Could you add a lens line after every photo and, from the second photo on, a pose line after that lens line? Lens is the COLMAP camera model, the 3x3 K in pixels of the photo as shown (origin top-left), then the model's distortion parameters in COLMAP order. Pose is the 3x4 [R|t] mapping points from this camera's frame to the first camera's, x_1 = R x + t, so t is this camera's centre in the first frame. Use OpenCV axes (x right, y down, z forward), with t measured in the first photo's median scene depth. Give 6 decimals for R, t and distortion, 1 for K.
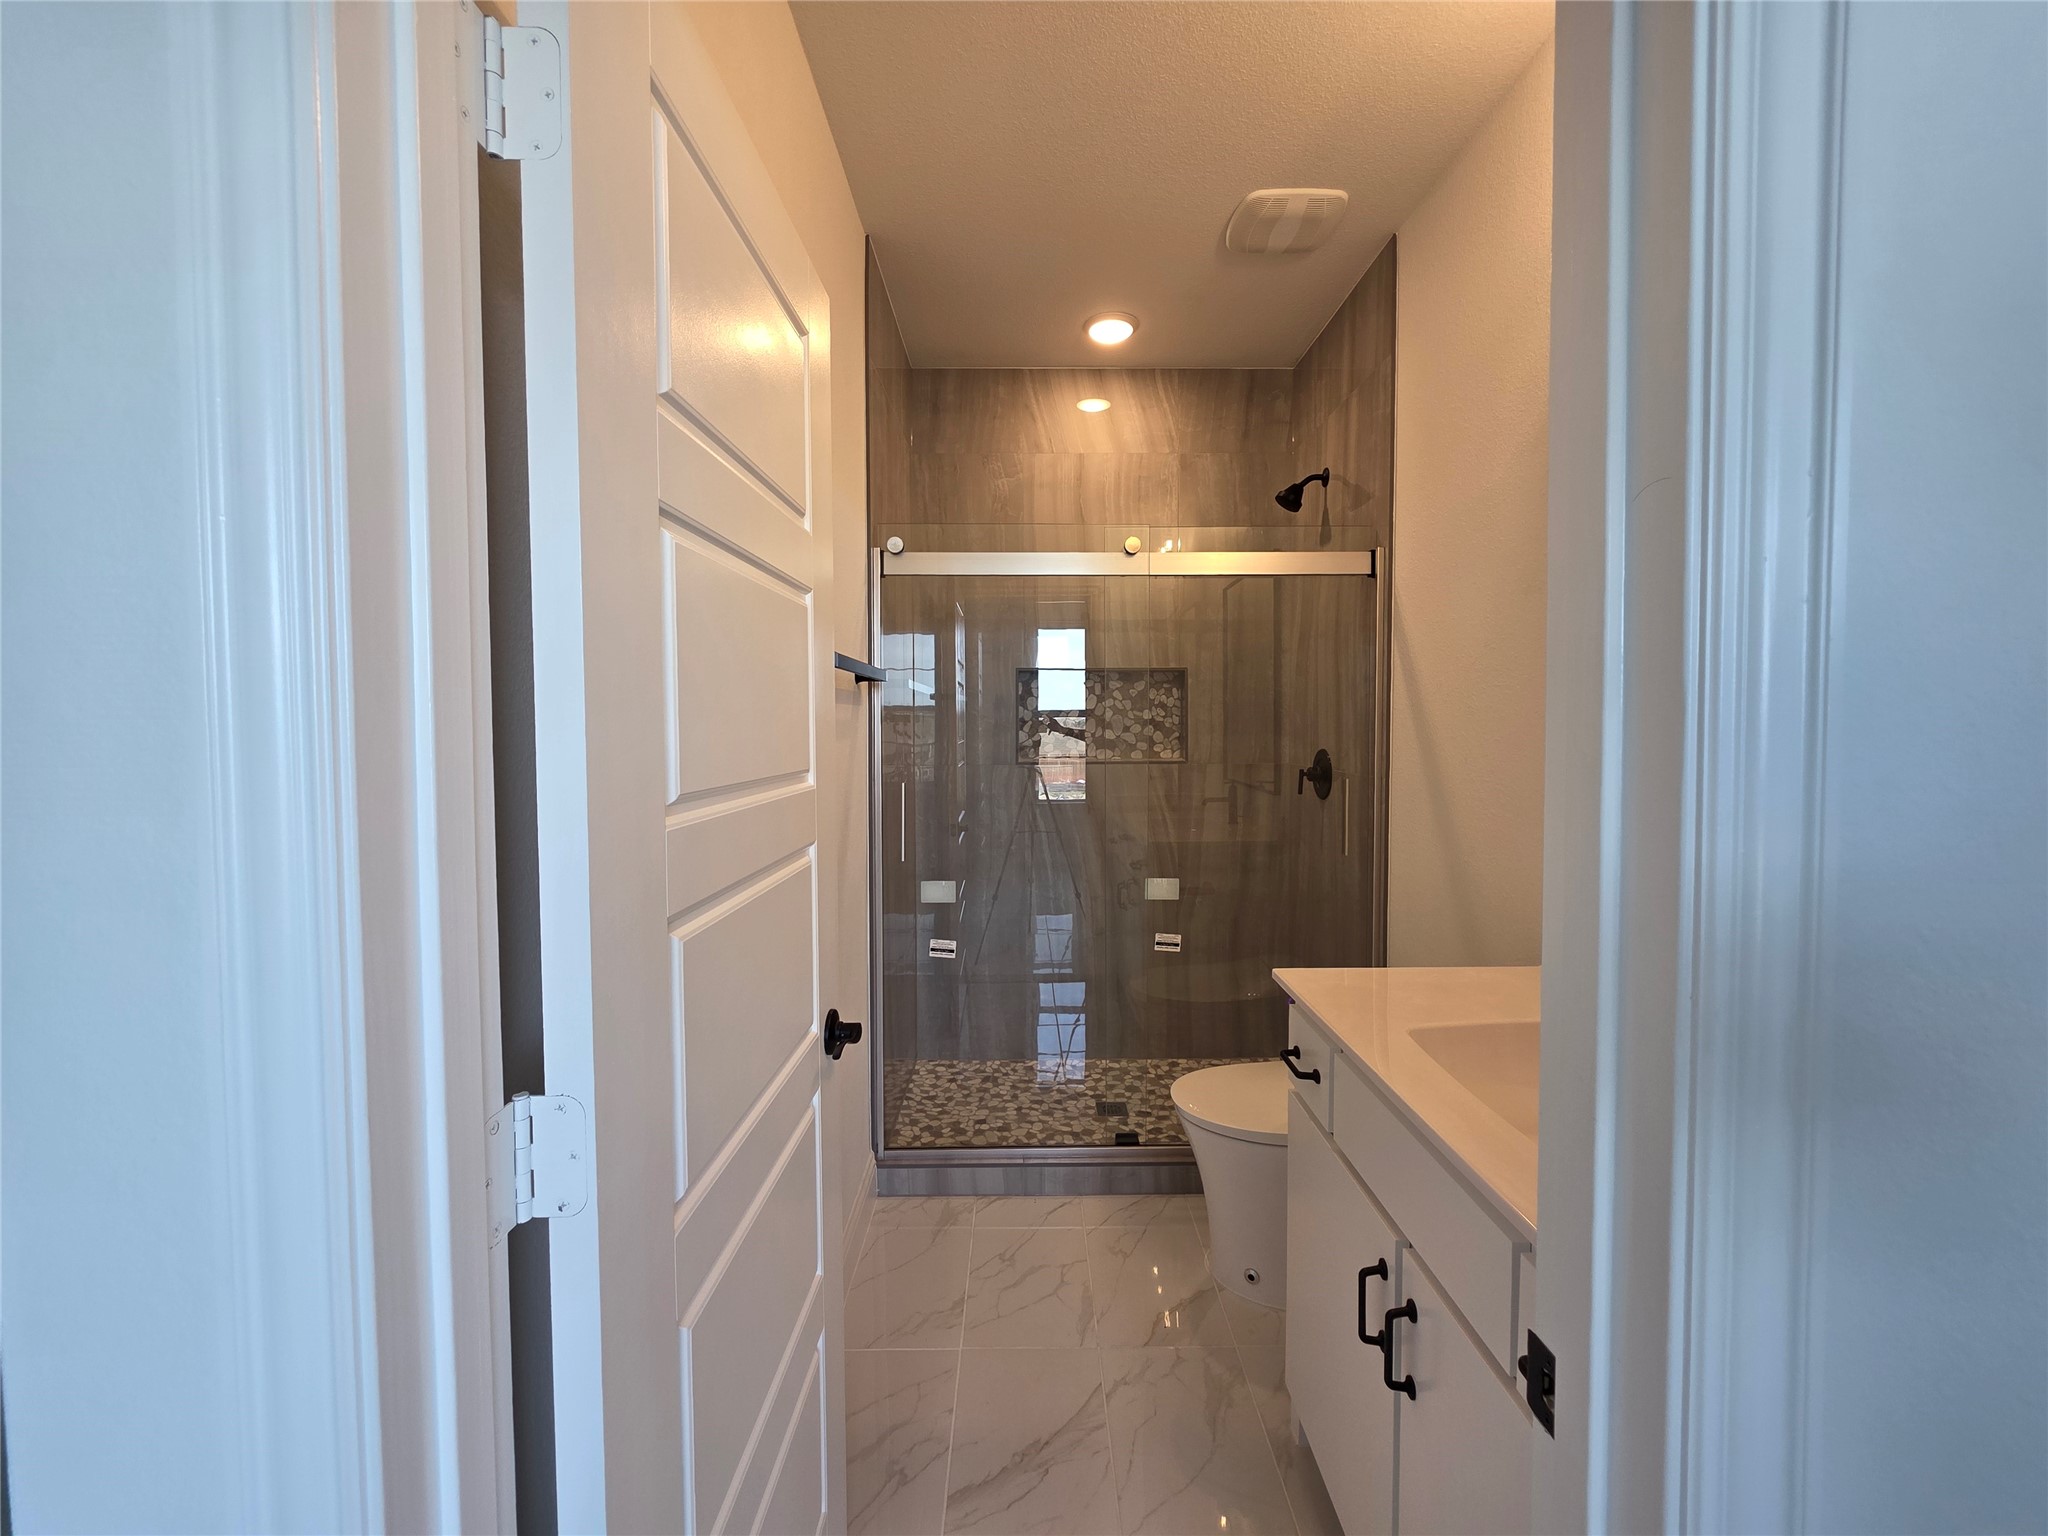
lens RADIAL K [[820.1, 0, 1017.9], [0, 820.1, 758.0], [0, 0, 1]] dist [-0.002117, -0.000543]
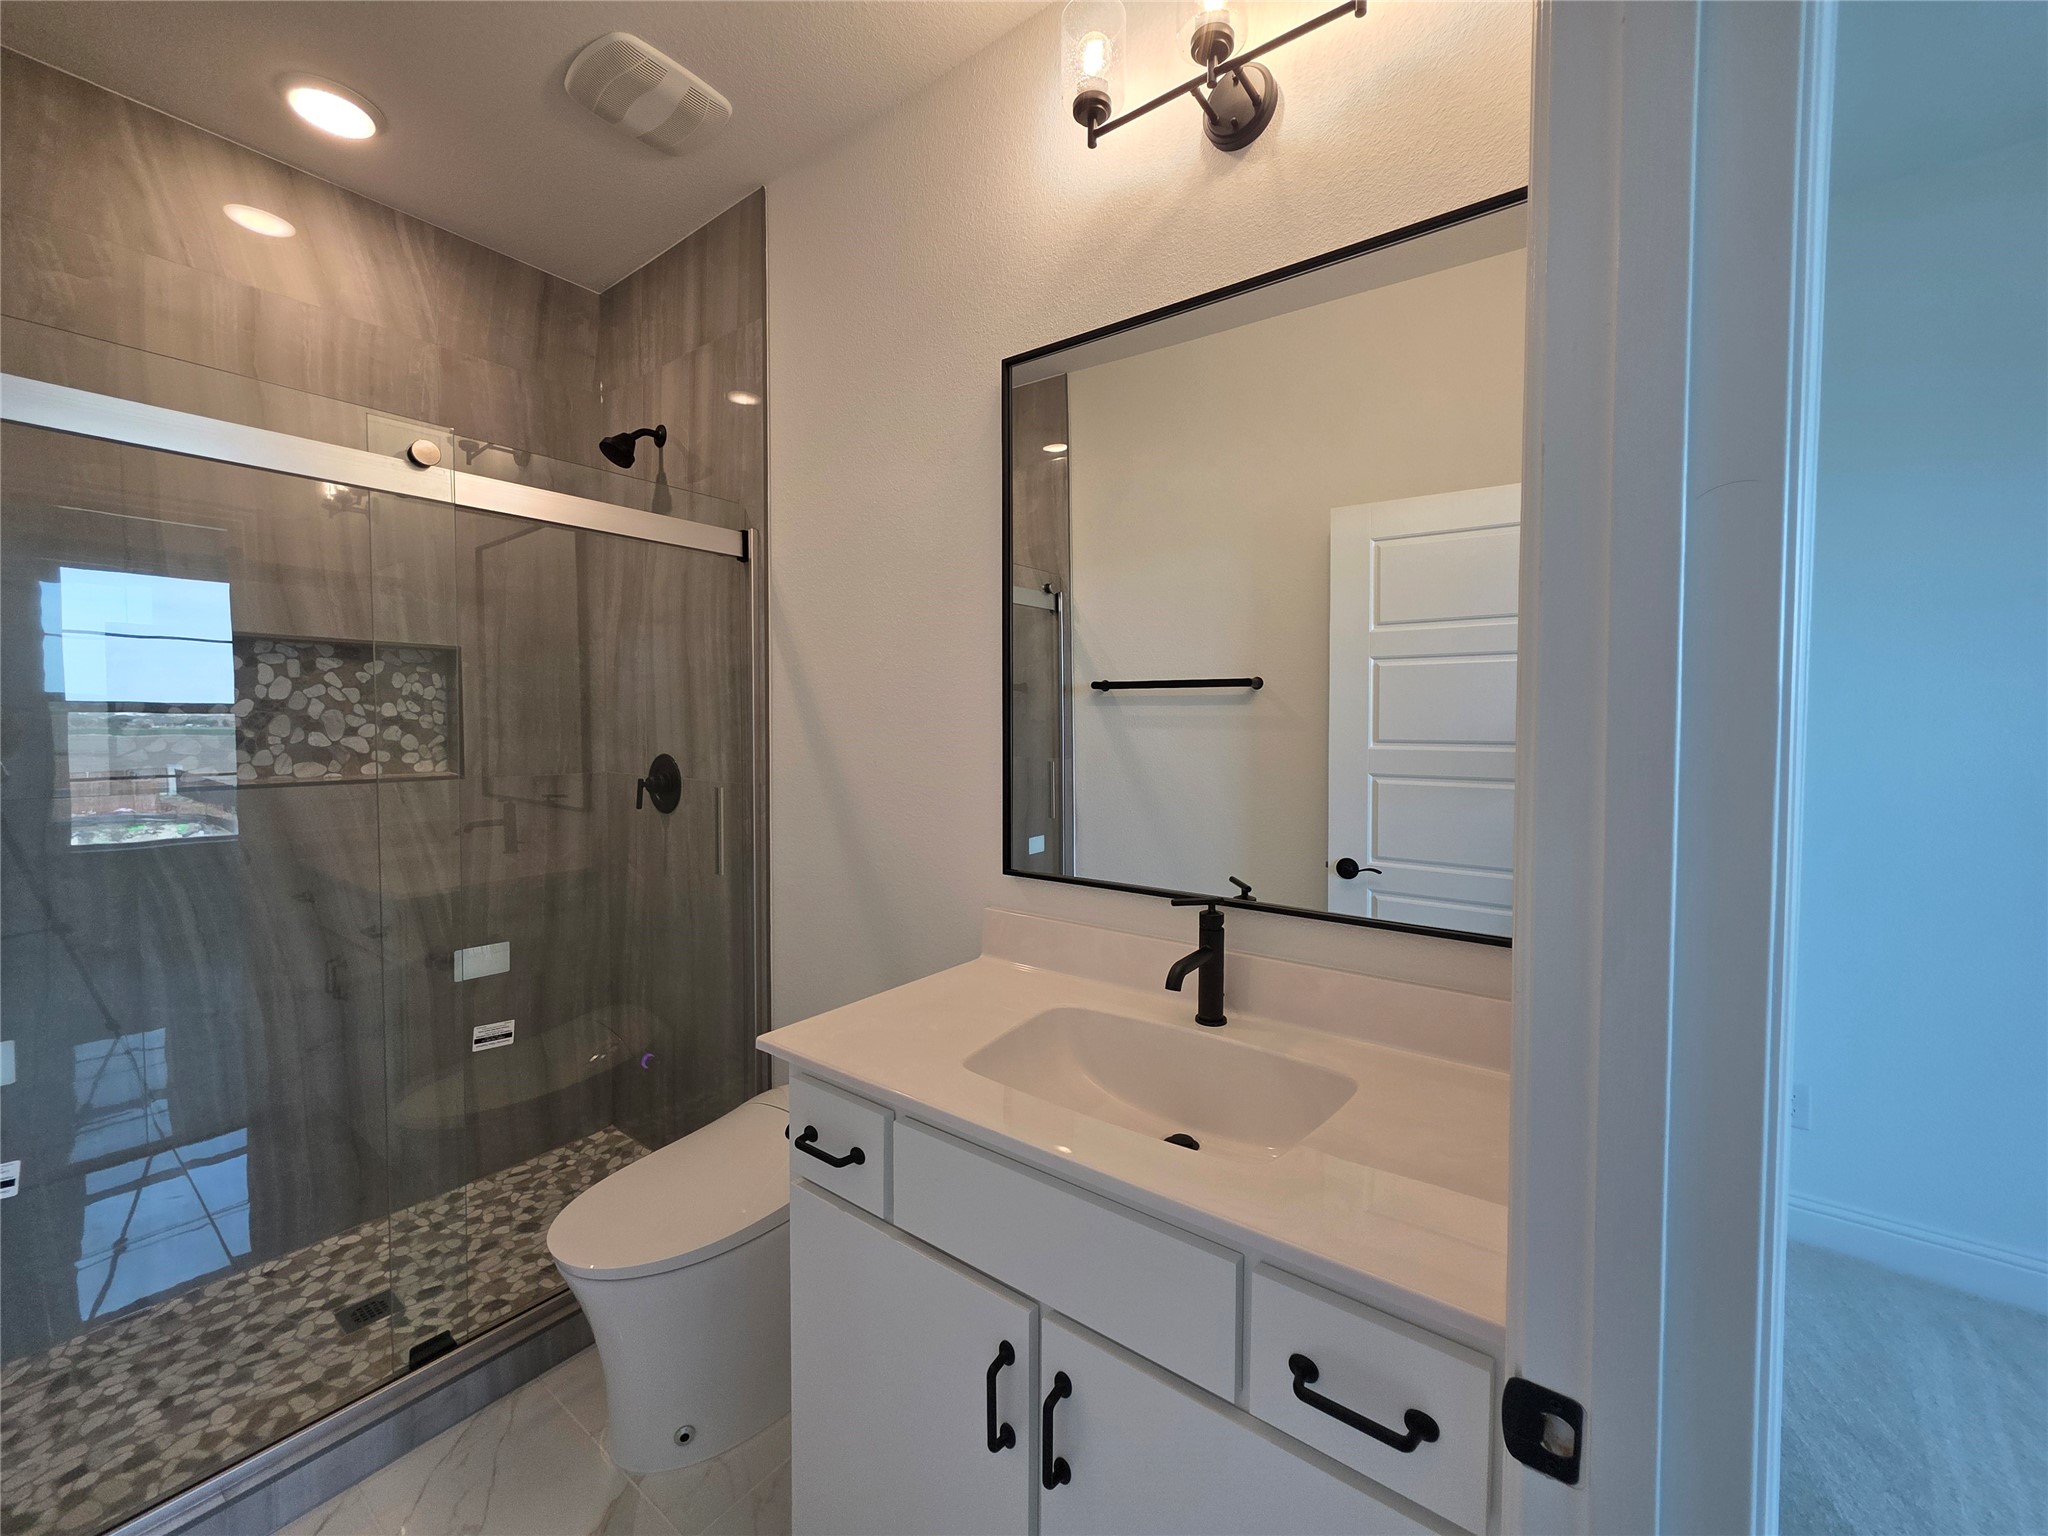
lens RADIAL K [[820.1, 0, 1027.7], [0, 820.1, 756.1], [0, 0, 1]] dist [-0.002117, -0.000543]
pose [[0.594379, -0.025271, 0.803788, -0.085199], [0.030114, 0.999505, 0.009155, -0.005094], [-0.803621, 0.018764, 0.594845, 0.177226]]
